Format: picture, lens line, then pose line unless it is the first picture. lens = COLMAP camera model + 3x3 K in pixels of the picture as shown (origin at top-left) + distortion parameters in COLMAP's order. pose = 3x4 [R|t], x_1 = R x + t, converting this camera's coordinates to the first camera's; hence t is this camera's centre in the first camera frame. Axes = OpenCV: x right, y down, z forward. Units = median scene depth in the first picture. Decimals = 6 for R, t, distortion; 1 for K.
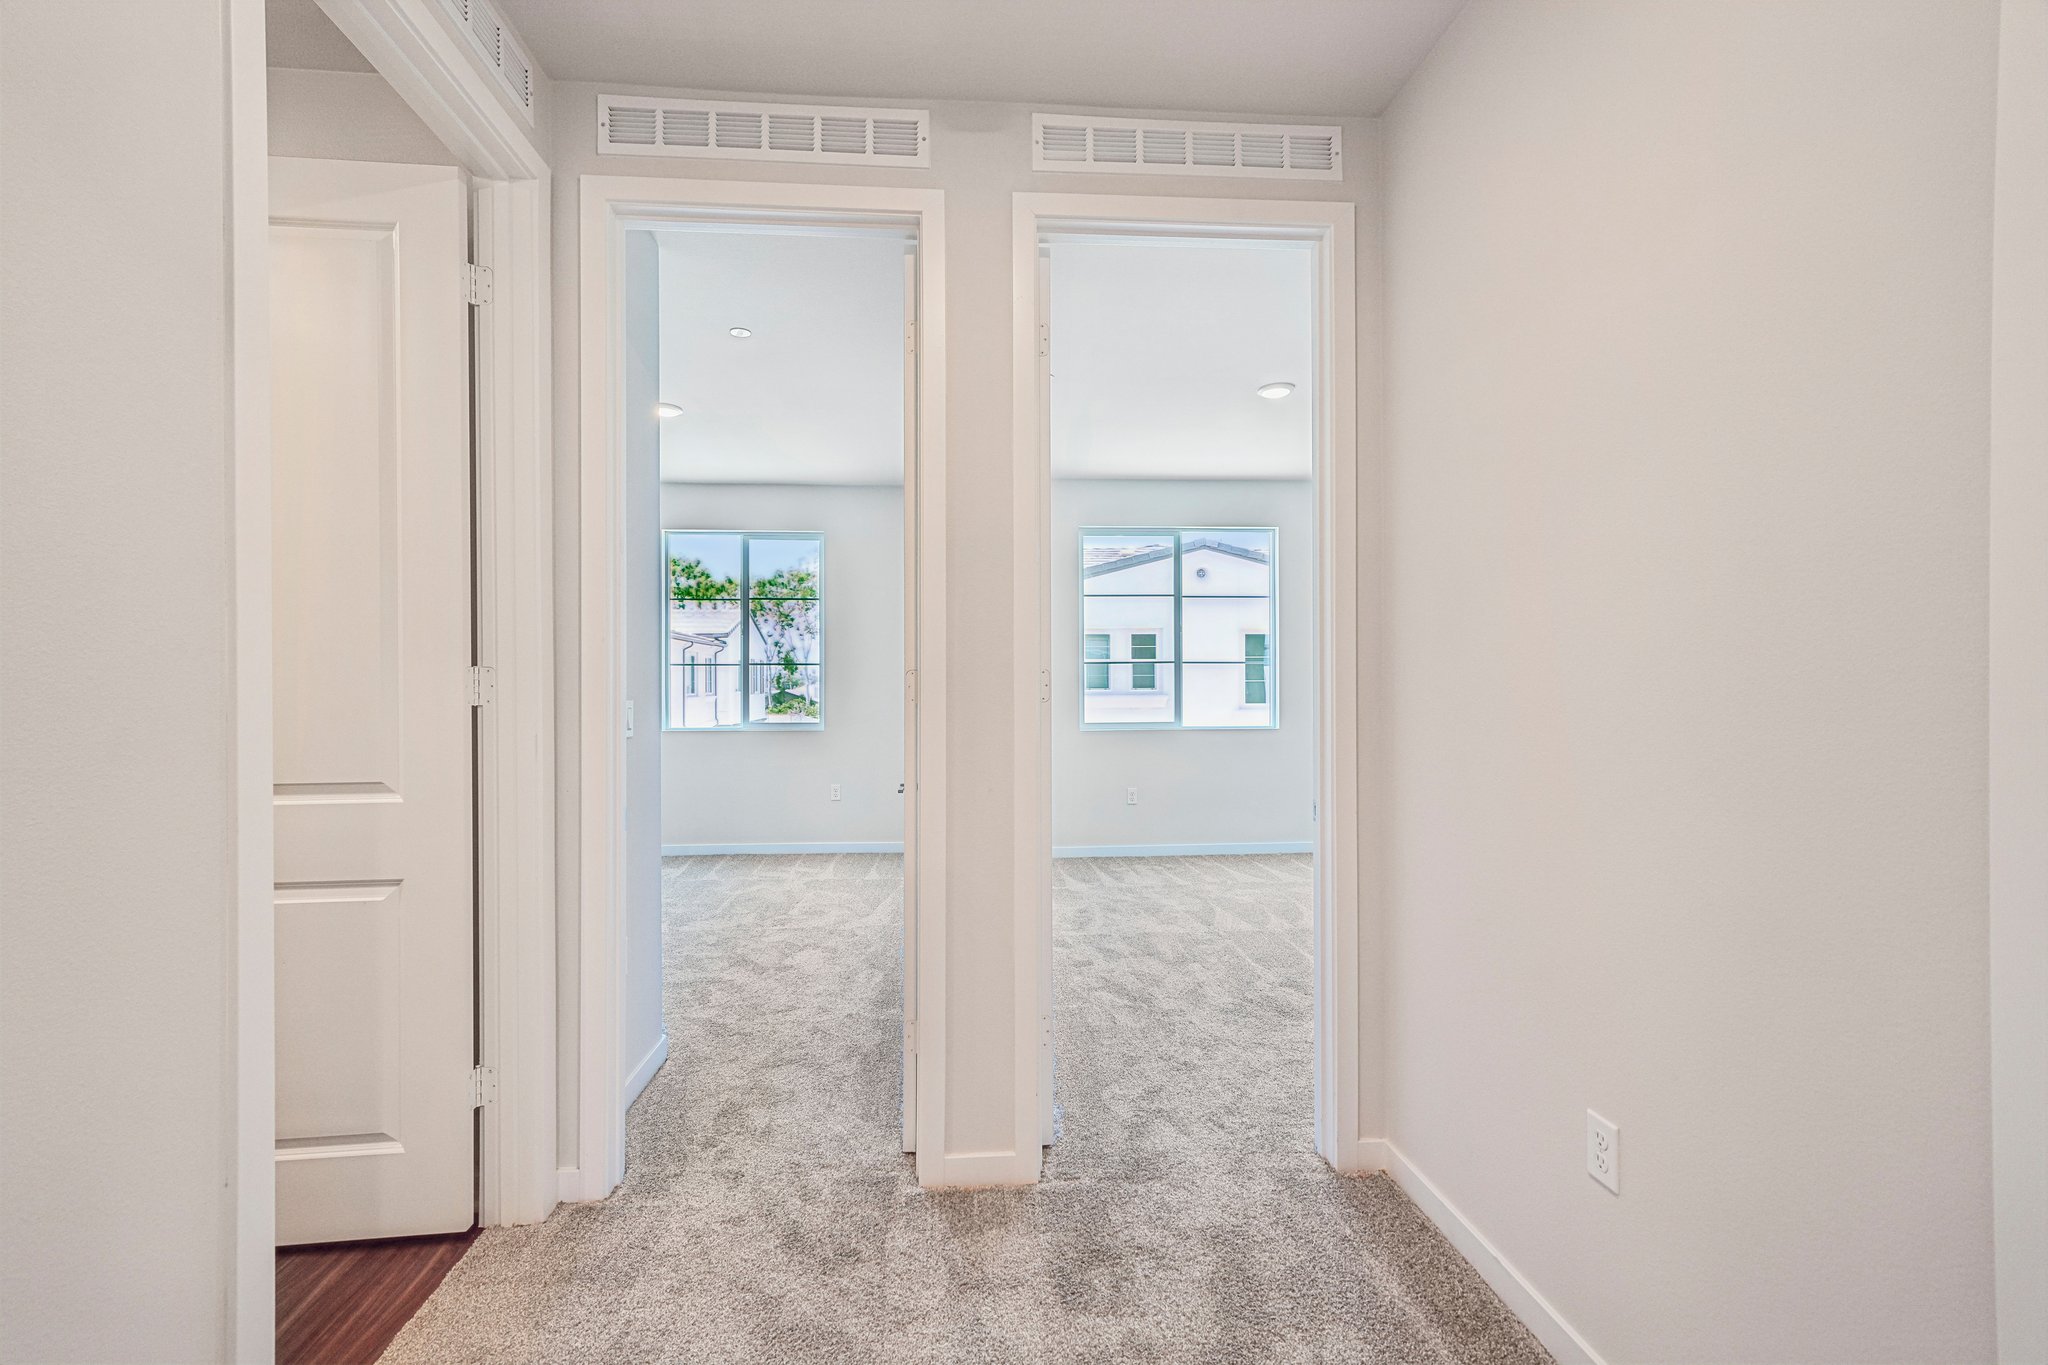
lens RADIAL K [[866.1, 0, 1021.9], [0, 866.1, 684.6], [0, 0, 1]] dist [0.000045, 0.000005]
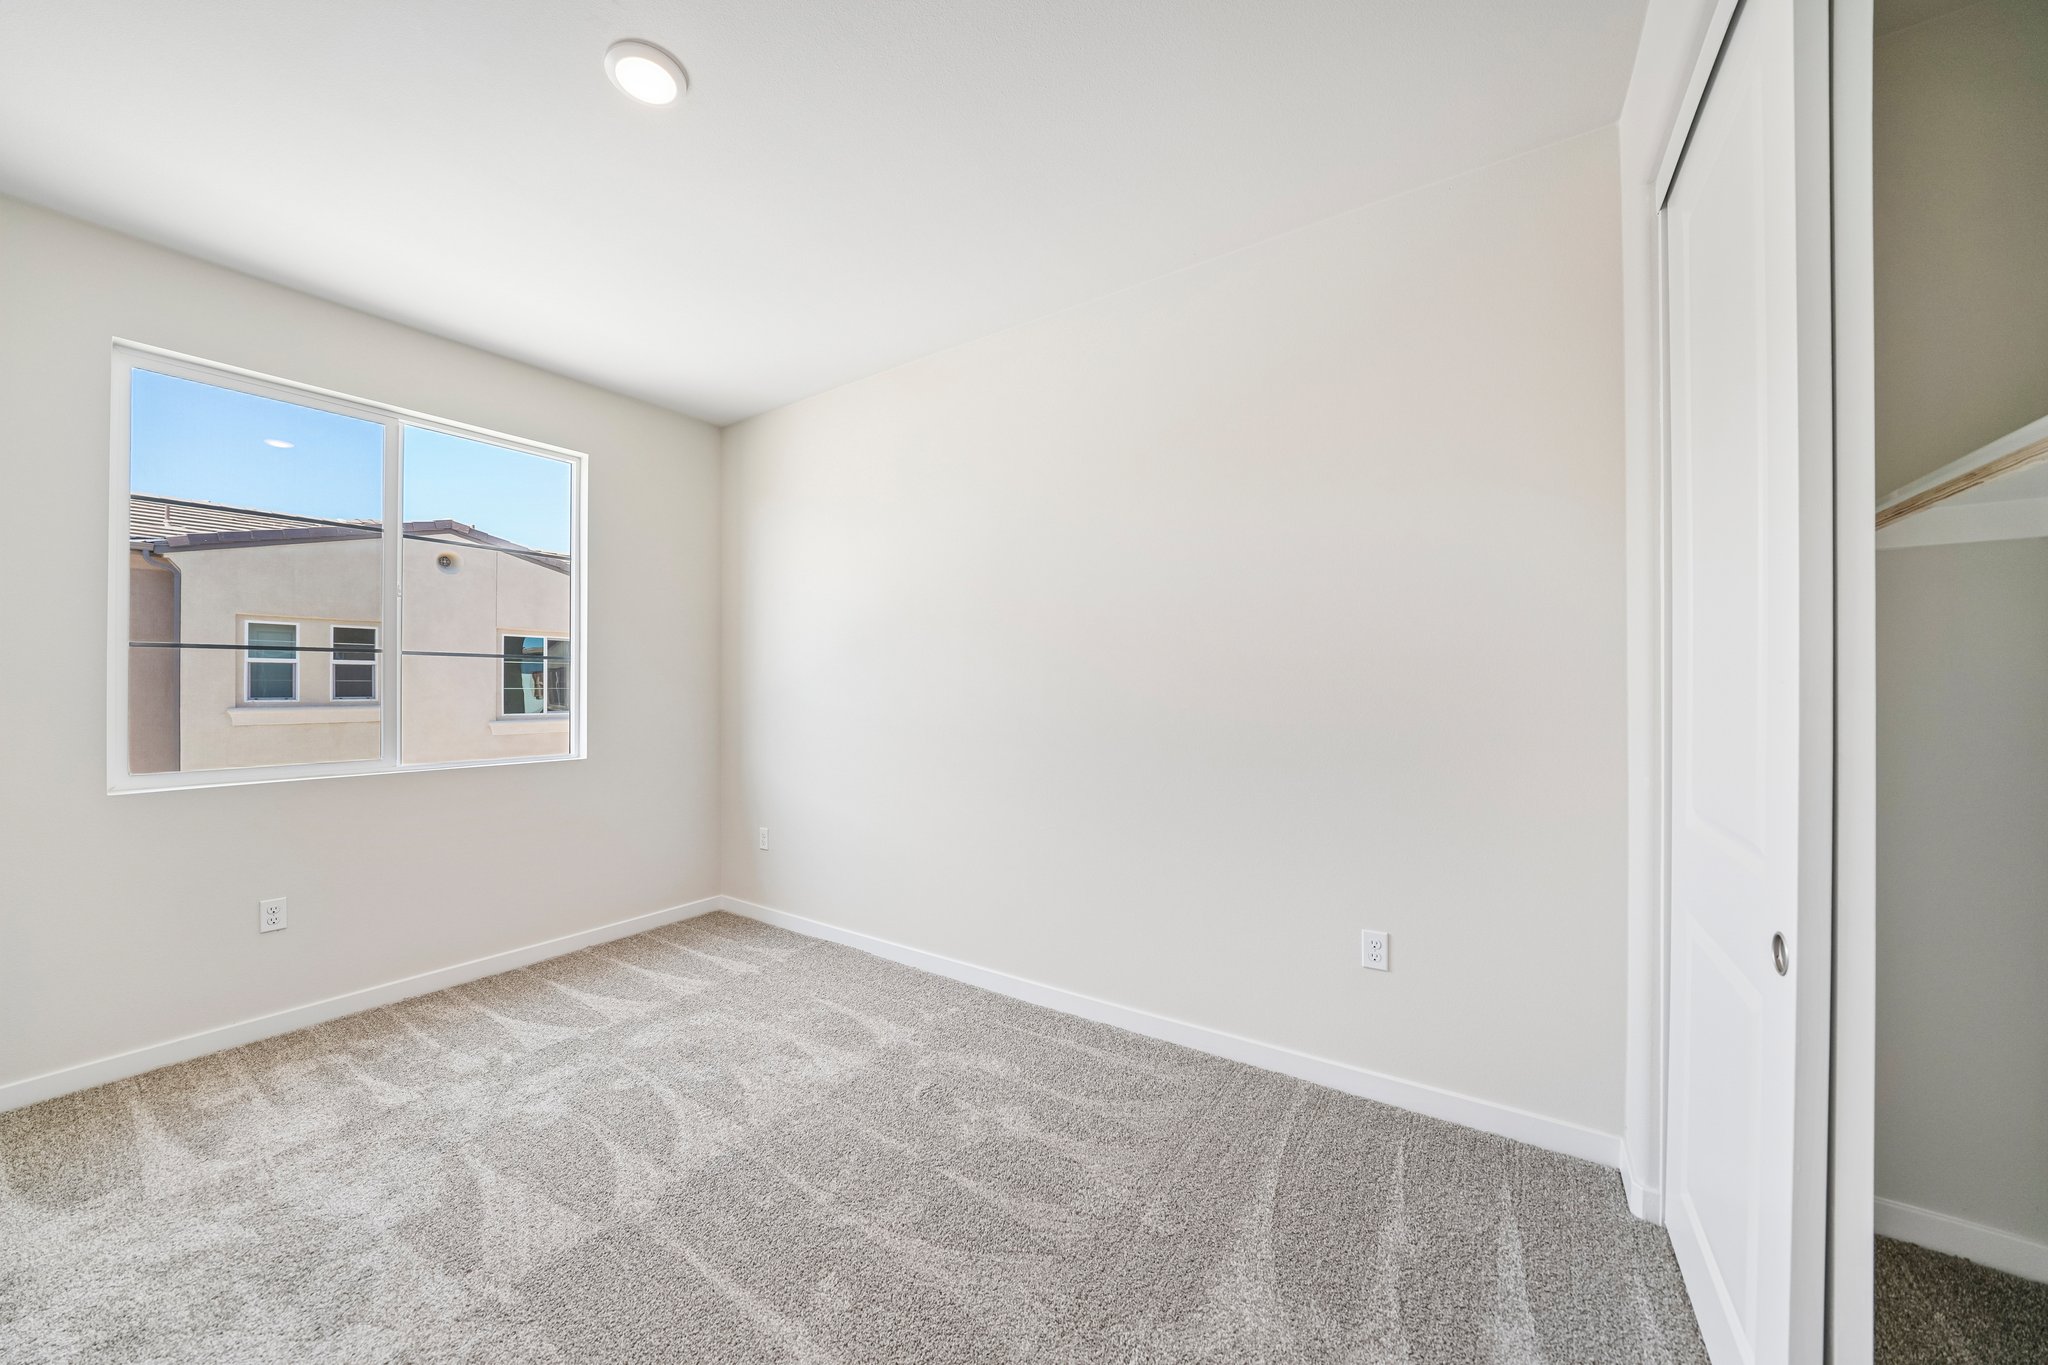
lens RADIAL K [[737.7, 0, 1020.6], [0, 737.7, 685.6], [0, 0, 1]] dist [-0.018590, 0.001174]
pose [[0.642924, 0.007778, 0.765891, 0.114831], [-0.000399, 0.999952, -0.009820, 0.000973], [-0.765930, 0.006008, 0.642896, 0.550115]]
